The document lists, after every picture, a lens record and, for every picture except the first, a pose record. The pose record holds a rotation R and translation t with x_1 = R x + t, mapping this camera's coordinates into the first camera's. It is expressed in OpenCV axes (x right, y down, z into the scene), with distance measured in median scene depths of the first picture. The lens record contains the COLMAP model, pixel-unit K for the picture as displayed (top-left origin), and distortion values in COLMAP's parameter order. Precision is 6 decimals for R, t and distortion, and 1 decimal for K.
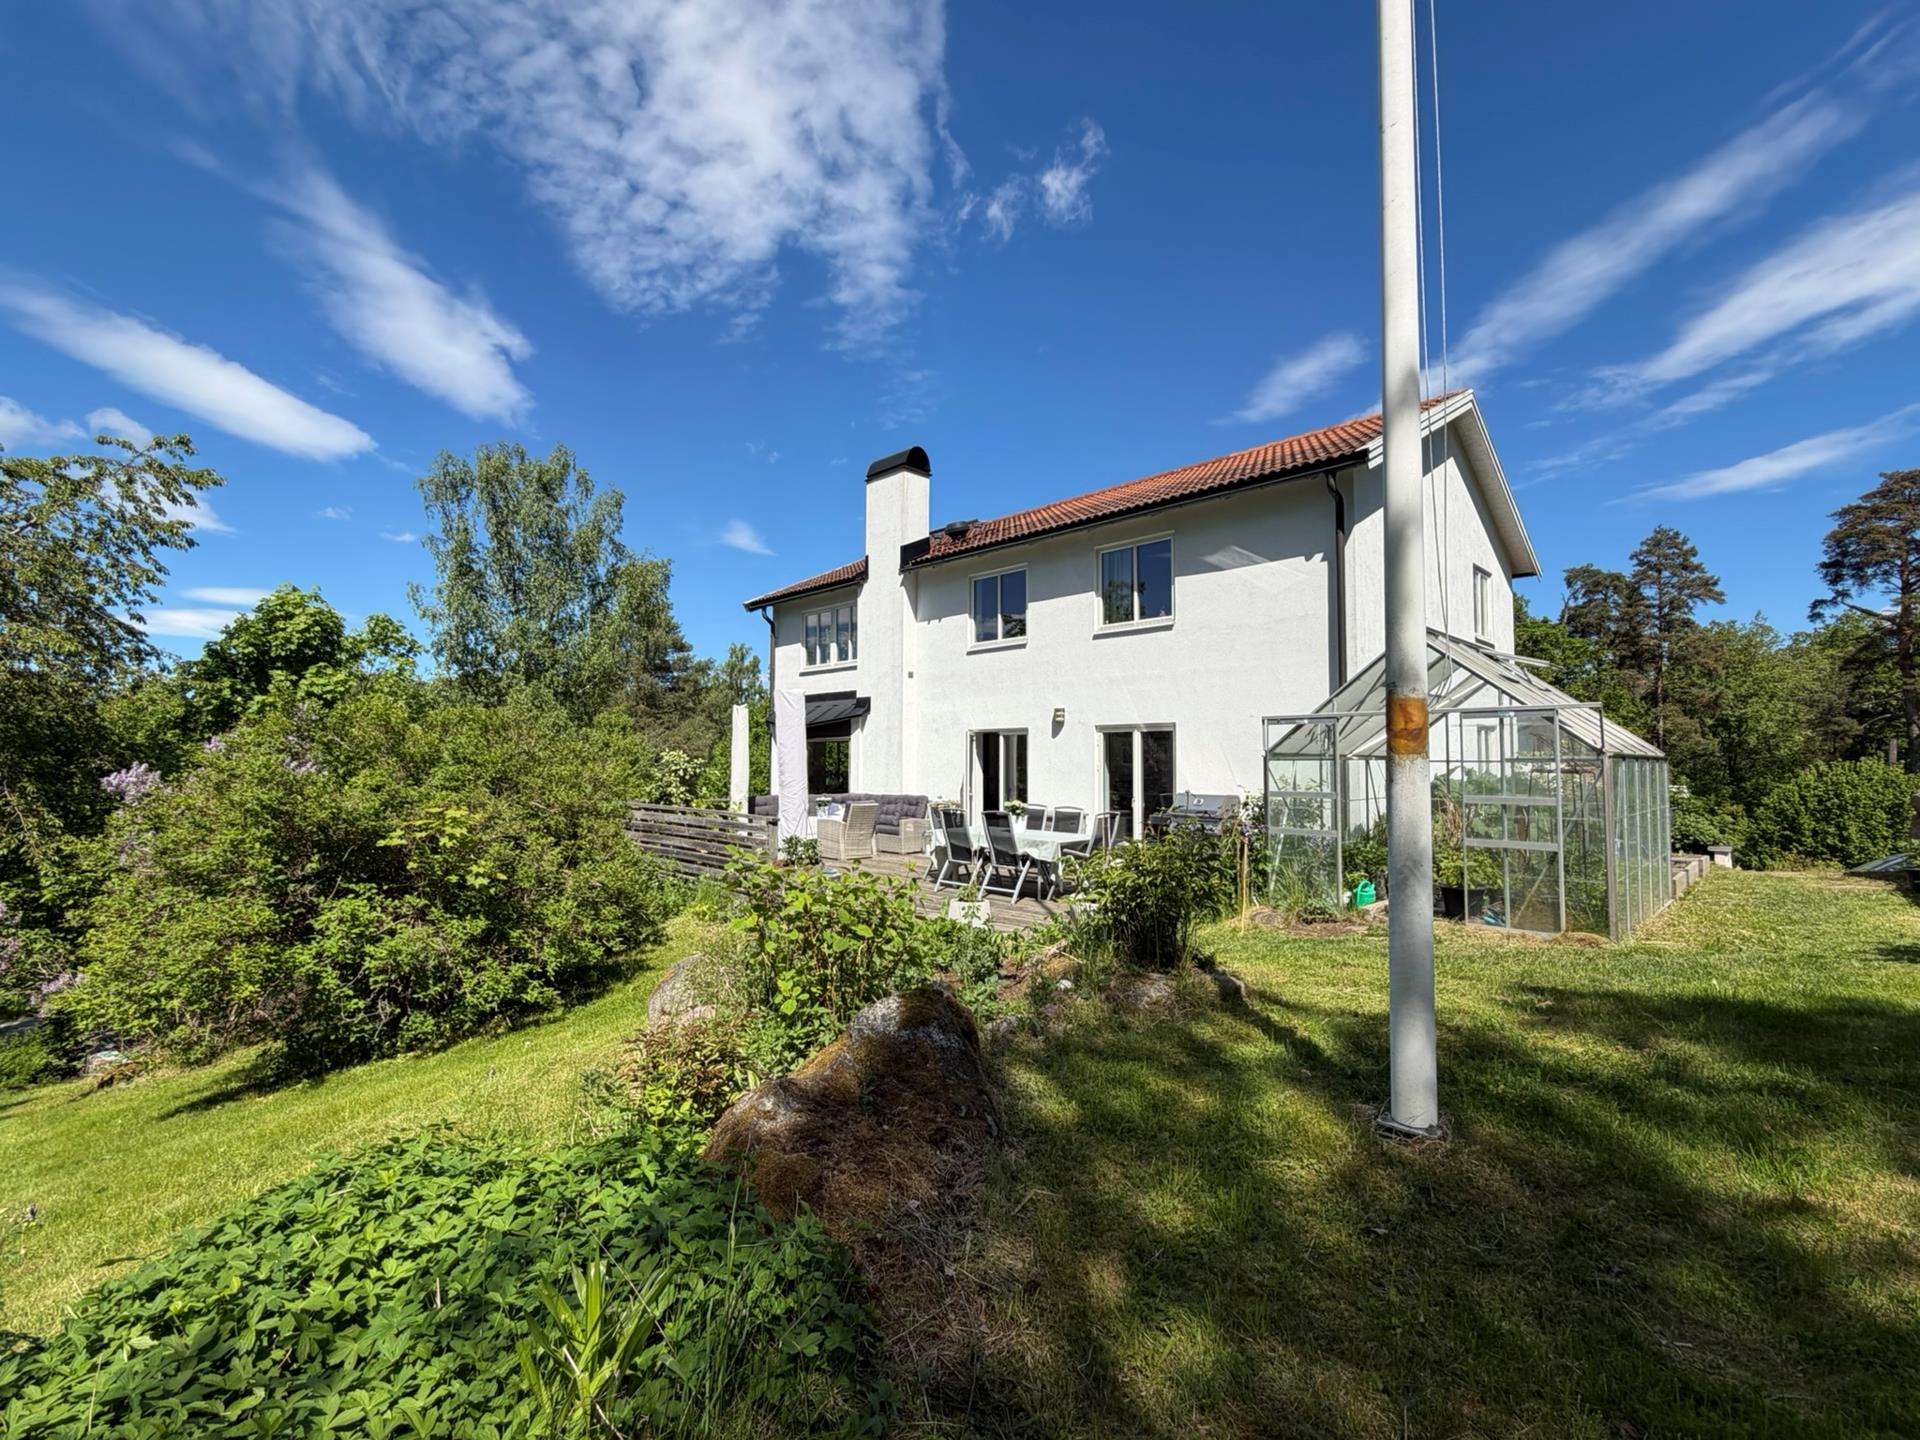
lens RADIAL K [[843.0, 0, 955.3], [0, 843.0, 705.8], [0, 0, 1]] dist [-0.010769, 0.005011]
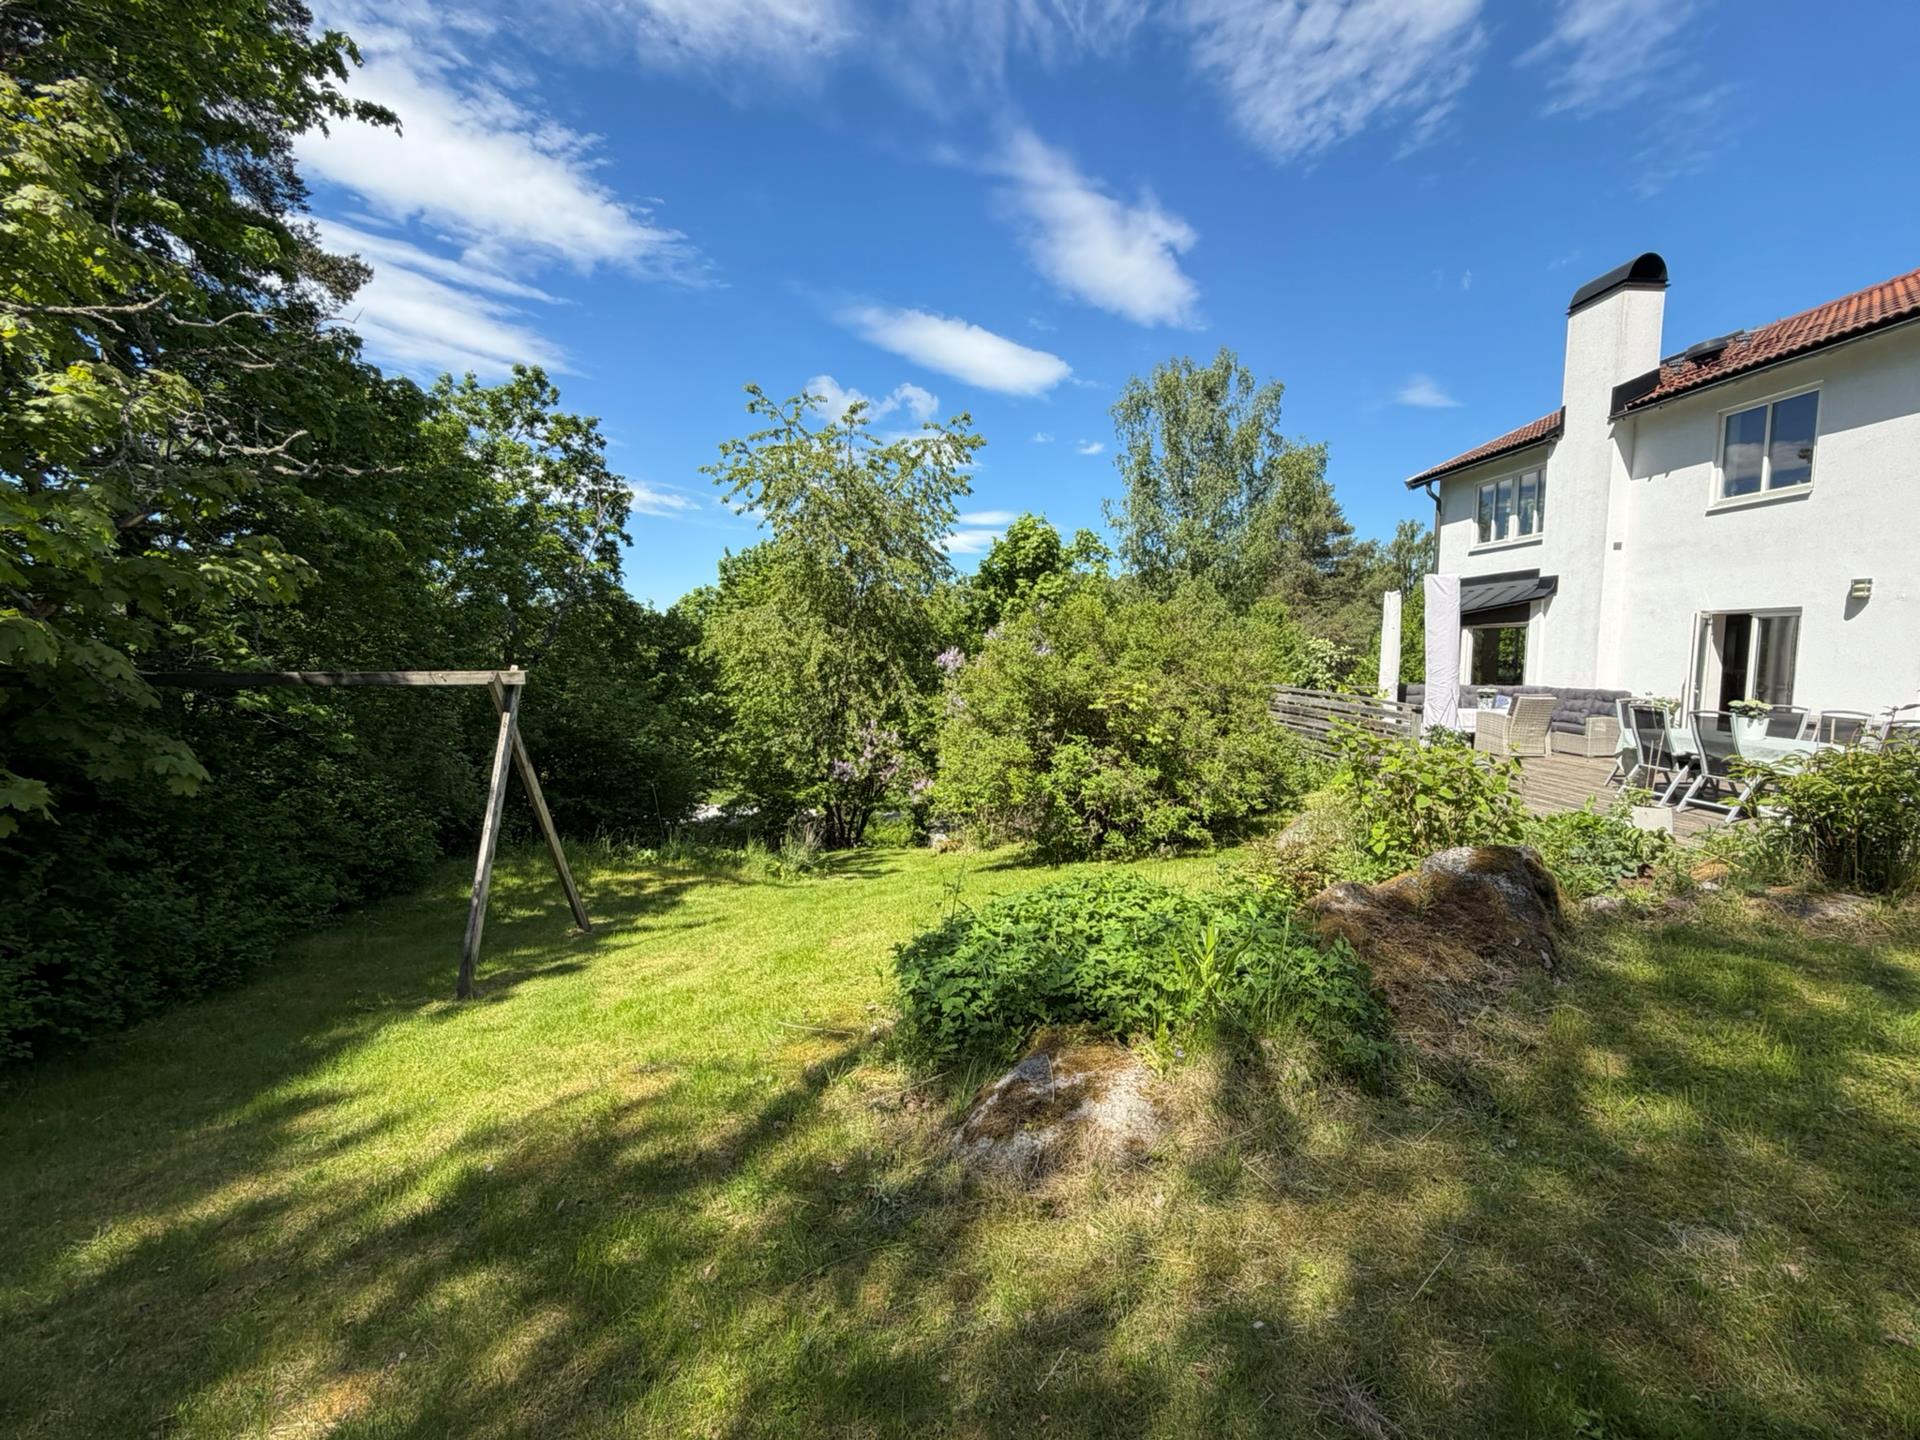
lens RADIAL K [[843.0, 0, 961.4], [0, 843.0, 727.8], [0, 0, 1]] dist [-0.010769, 0.005011]
pose [[0.739197, 0.069088, -0.669936, 0.045022], [0.038282, 0.988806, 0.144212, -0.004774], [0.672400, -0.132248, 0.728278, -0.079322]]
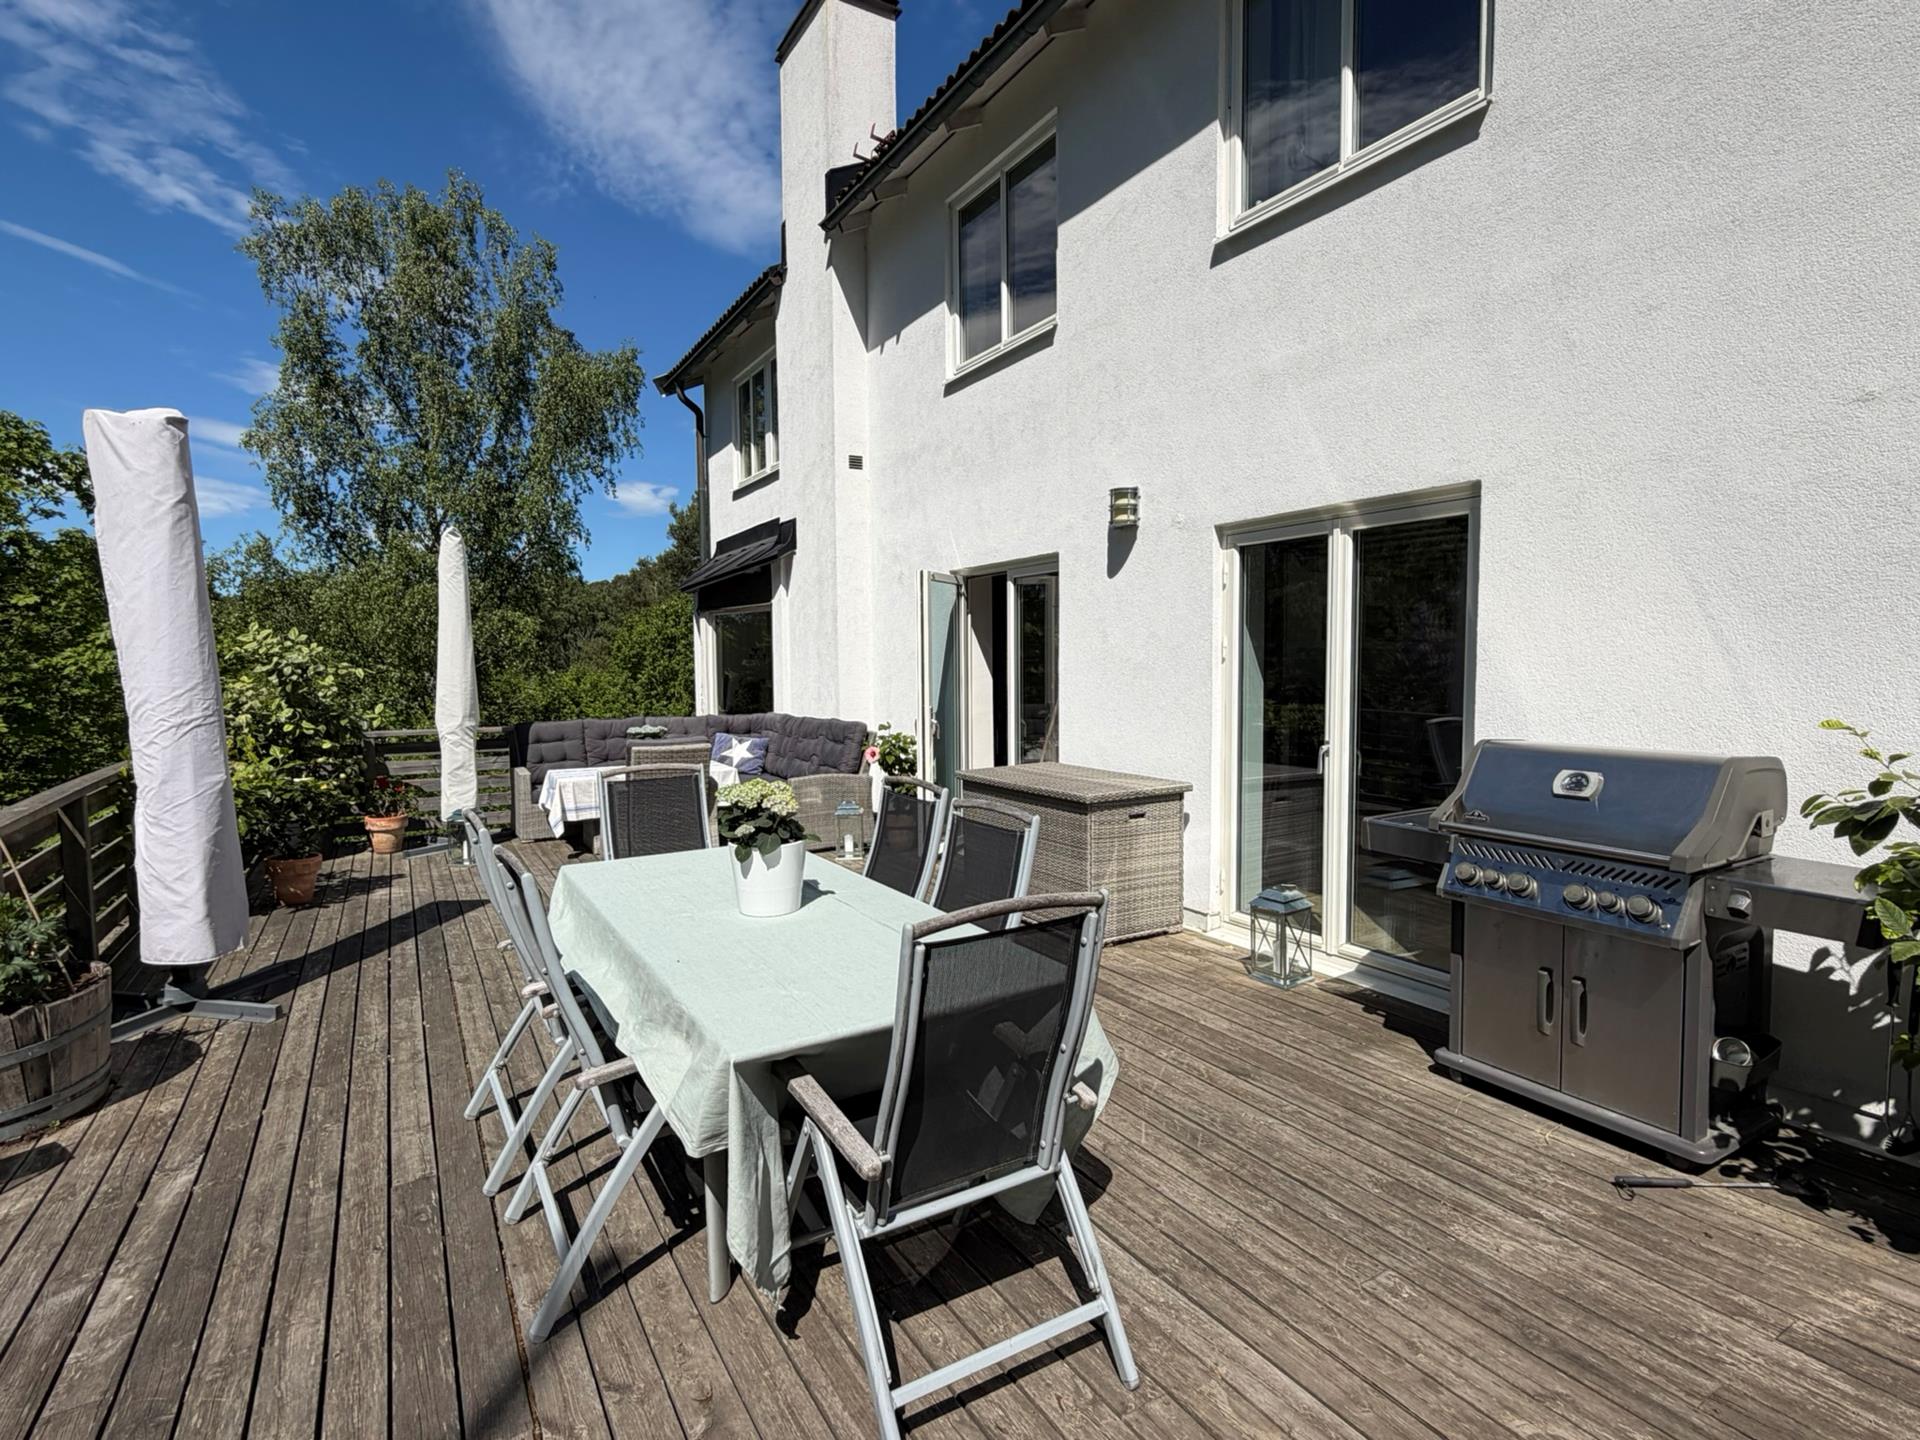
lens RADIAL K [[953.2, 0, 960.9], [0, 953.2, 706.3], [0, 0, 1]] dist [-0.003568, -0.000282]
pose [[0.970338, -0.001277, -0.241748, 0.164792], [0.029052, 0.993355, 0.111361, 0.050728], [0.240000, -0.115081, 0.963928, 0.624560]]
